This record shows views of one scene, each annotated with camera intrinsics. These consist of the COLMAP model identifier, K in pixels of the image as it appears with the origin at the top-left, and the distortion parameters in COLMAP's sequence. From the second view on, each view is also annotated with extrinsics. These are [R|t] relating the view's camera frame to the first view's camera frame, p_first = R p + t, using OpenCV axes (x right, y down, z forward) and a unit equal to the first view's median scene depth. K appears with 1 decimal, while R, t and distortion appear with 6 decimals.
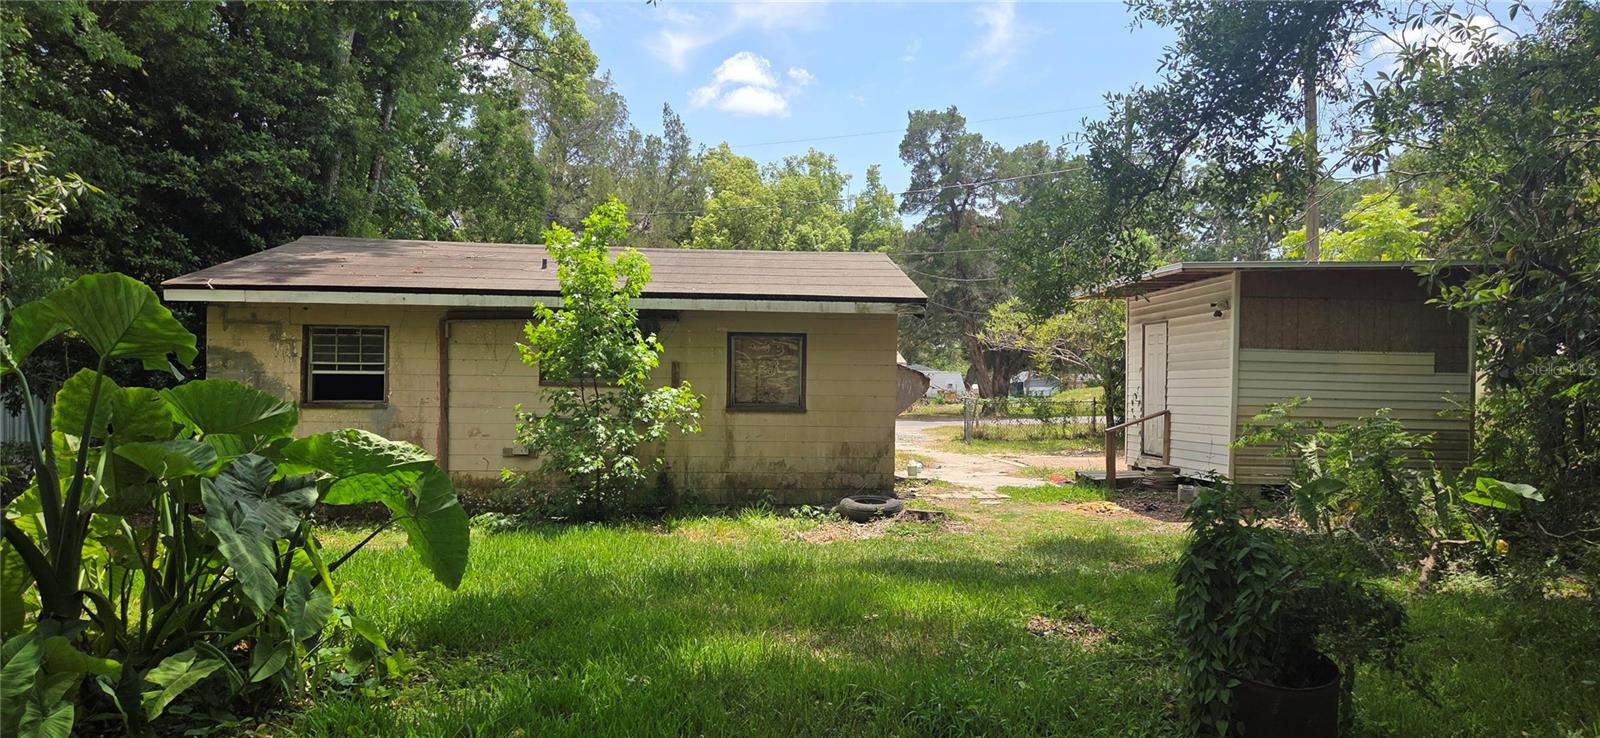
lens RADIAL K [[1093.9, 0, 824.4], [0, 1093.9, 376.5], [0, 0, 1]] dist [0.082973, -0.111197]
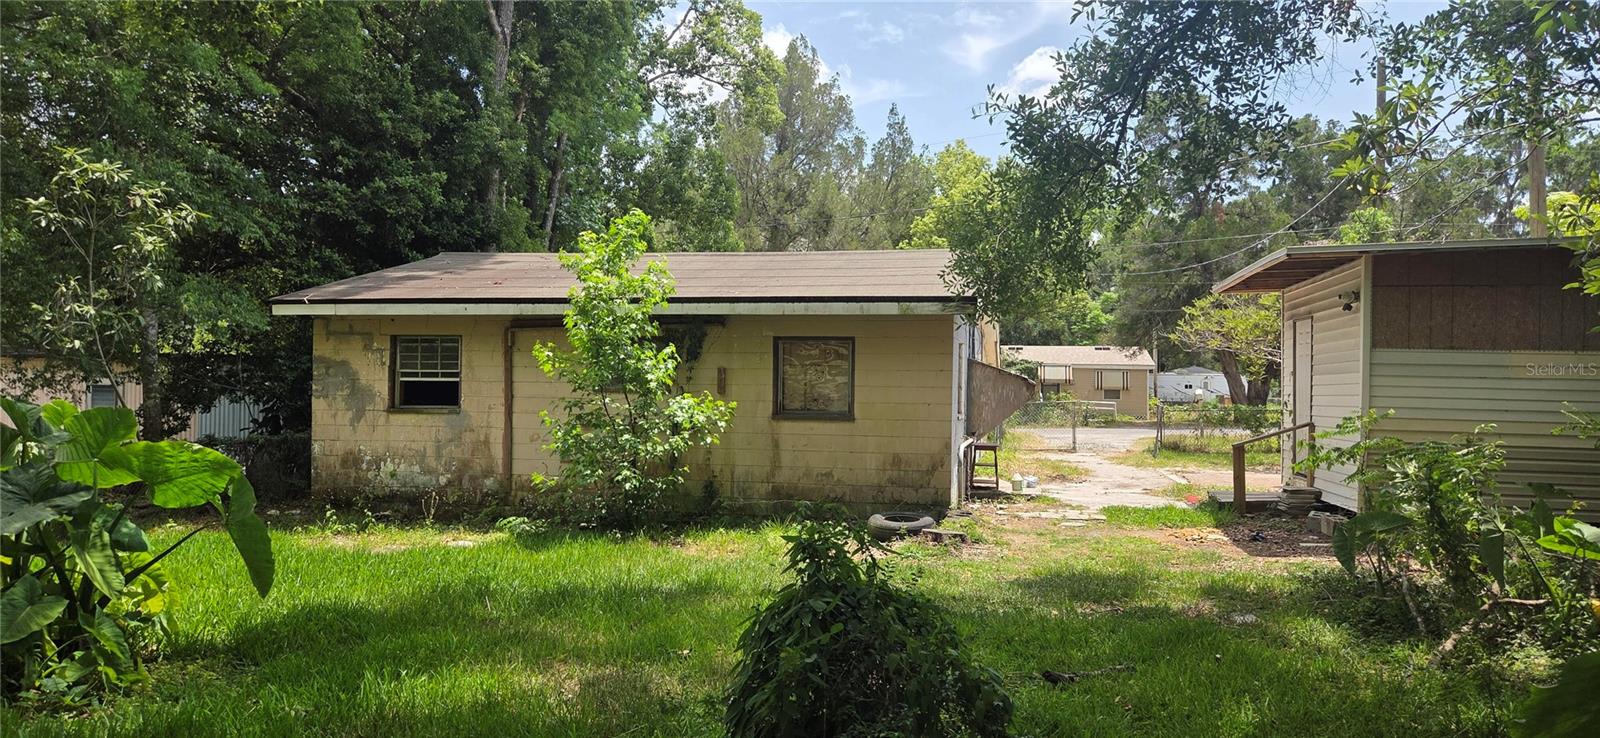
lens RADIAL K [[1098.1, 0, 800.0], [0, 1098.1, 369.0], [0, 0, 1]] dist [0.083334, -0.107486]
pose [[0.957877, -0.004387, -0.287146, 0.209098], [0.001572, 0.999948, -0.010032, -0.002355], [0.287175, 0.009158, 0.957834, 0.082683]]
